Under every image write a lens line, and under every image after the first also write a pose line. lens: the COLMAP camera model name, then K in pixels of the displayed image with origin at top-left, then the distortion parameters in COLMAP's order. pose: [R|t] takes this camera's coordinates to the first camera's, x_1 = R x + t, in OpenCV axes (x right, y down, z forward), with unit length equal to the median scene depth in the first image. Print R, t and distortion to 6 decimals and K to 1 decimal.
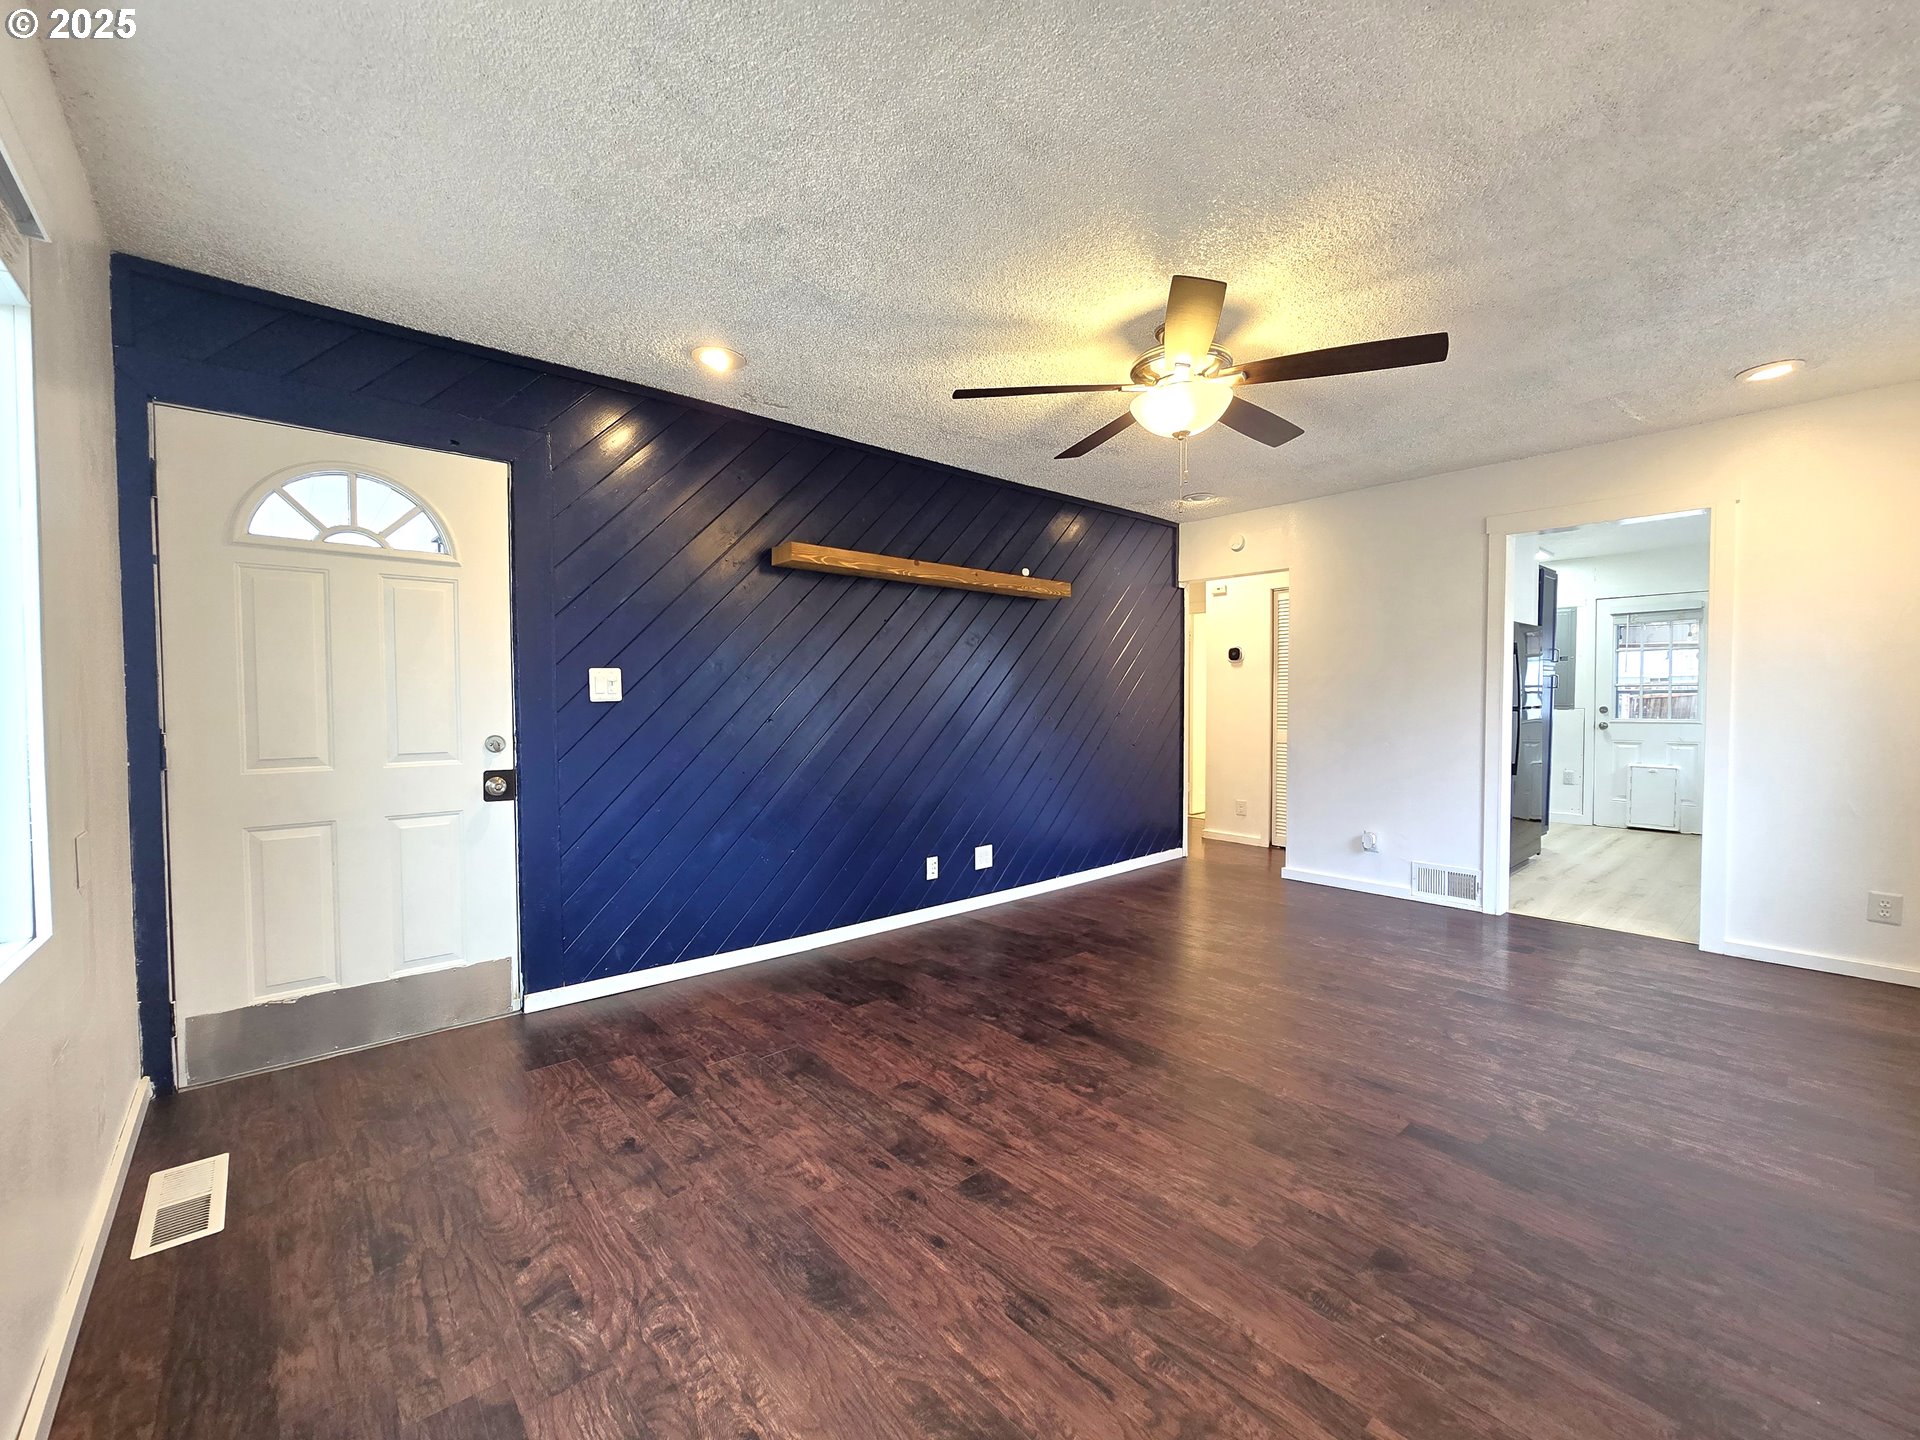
lens RADIAL K [[787.0, 0, 957.5], [0, 787.0, 722.9], [0, 0, 1]] dist [-0.004000, 0.000382]
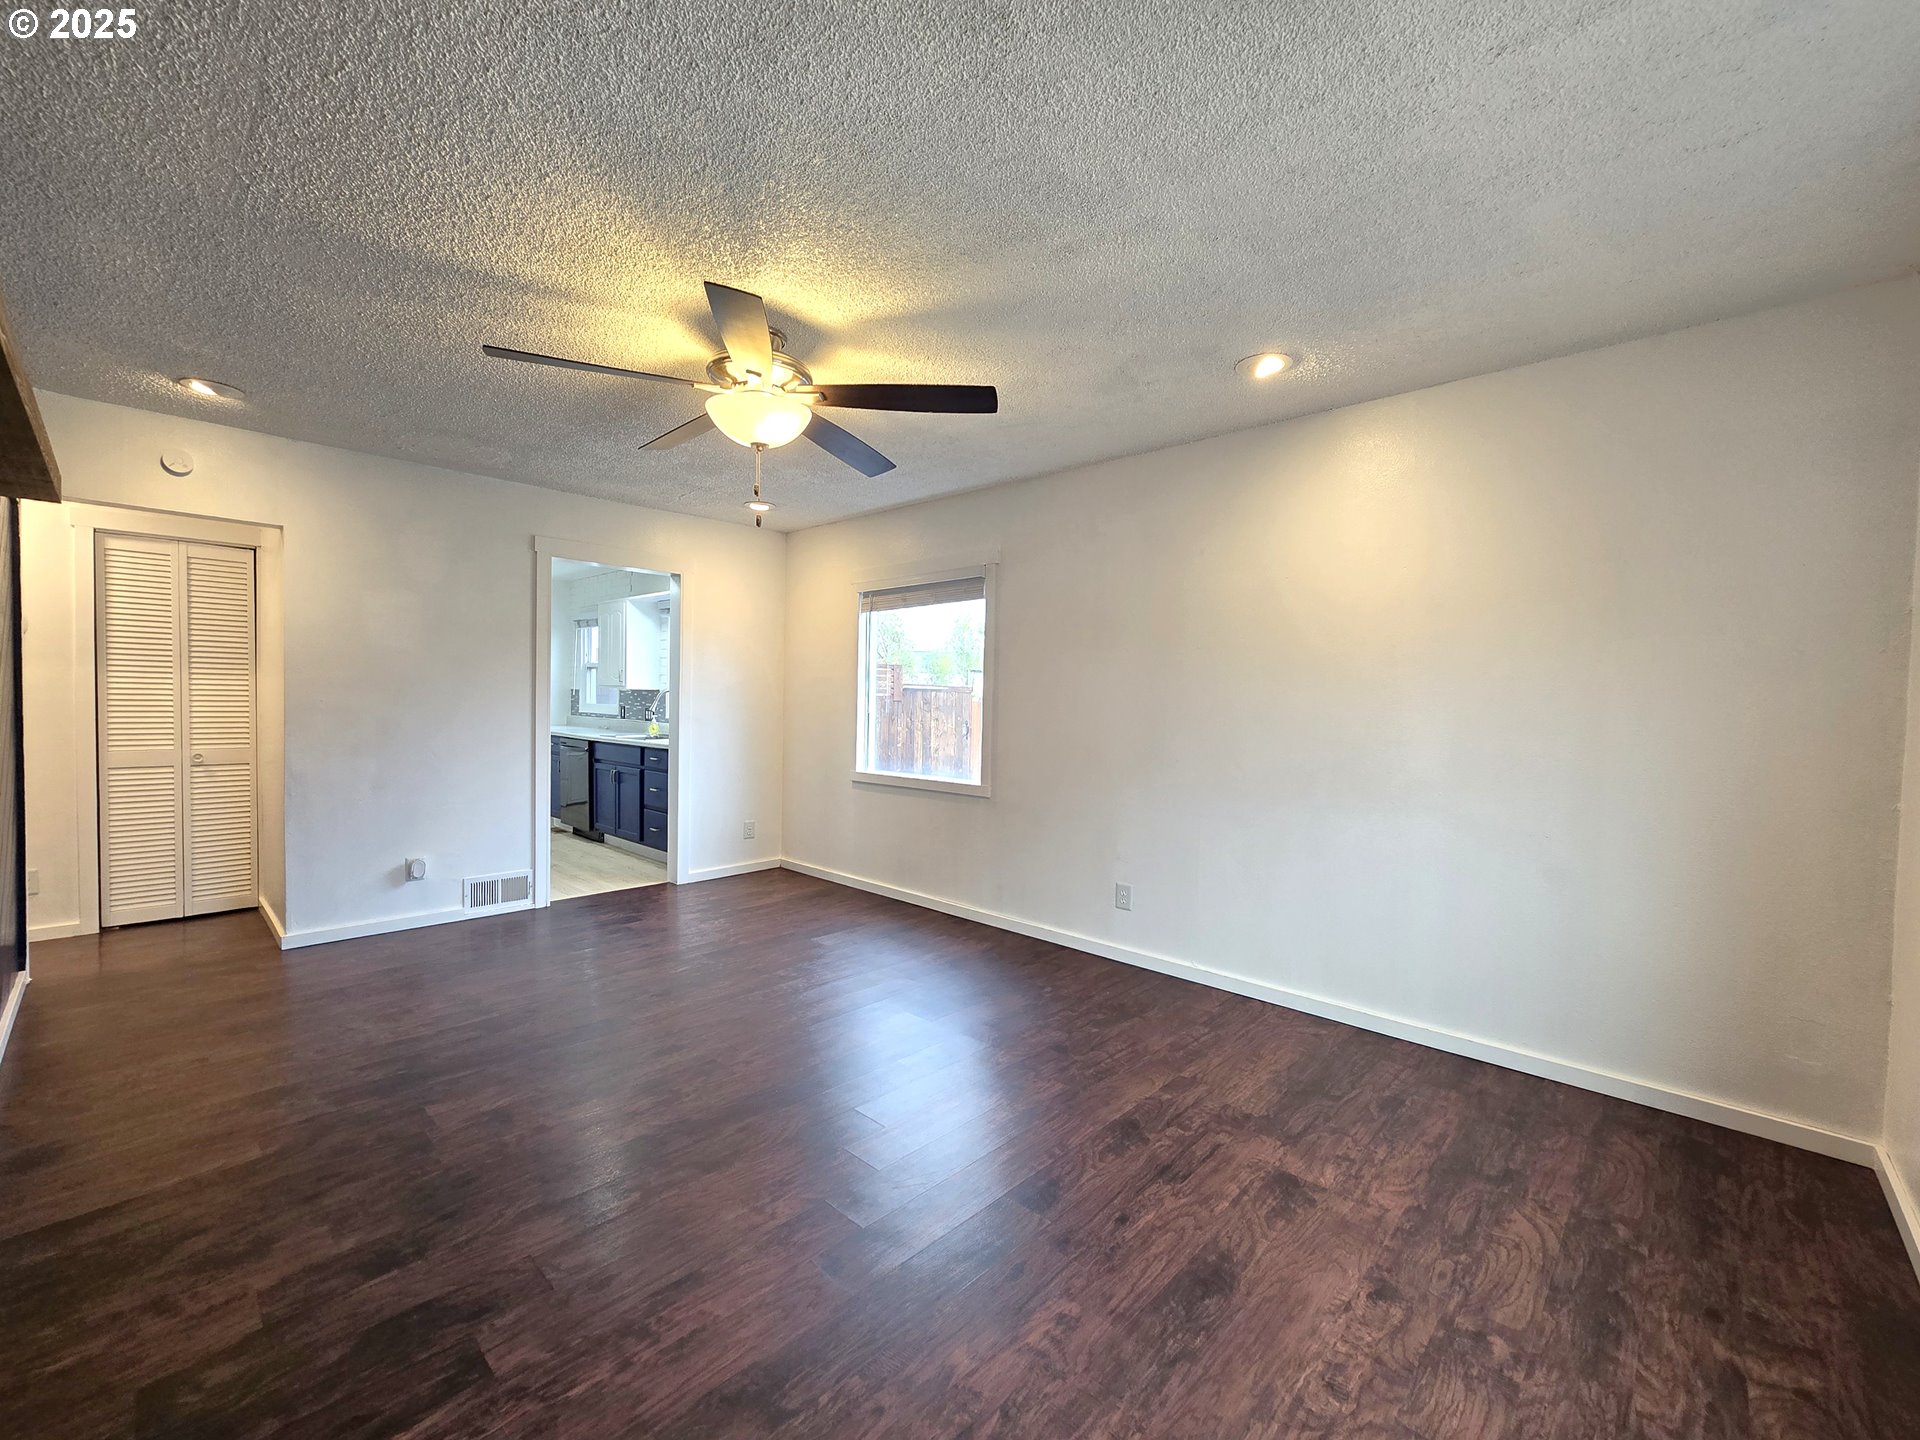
lens RADIAL K [[787.0, 0, 957.5], [0, 787.0, 722.9], [0, 0, 1]] dist [-0.004000, 0.000382]
pose [[-0.089844, -0.026995, 0.995590, -0.688120], [0.011920, 0.999532, 0.028178, -0.051943], [-0.995885, 0.014399, -0.089480, 0.827413]]
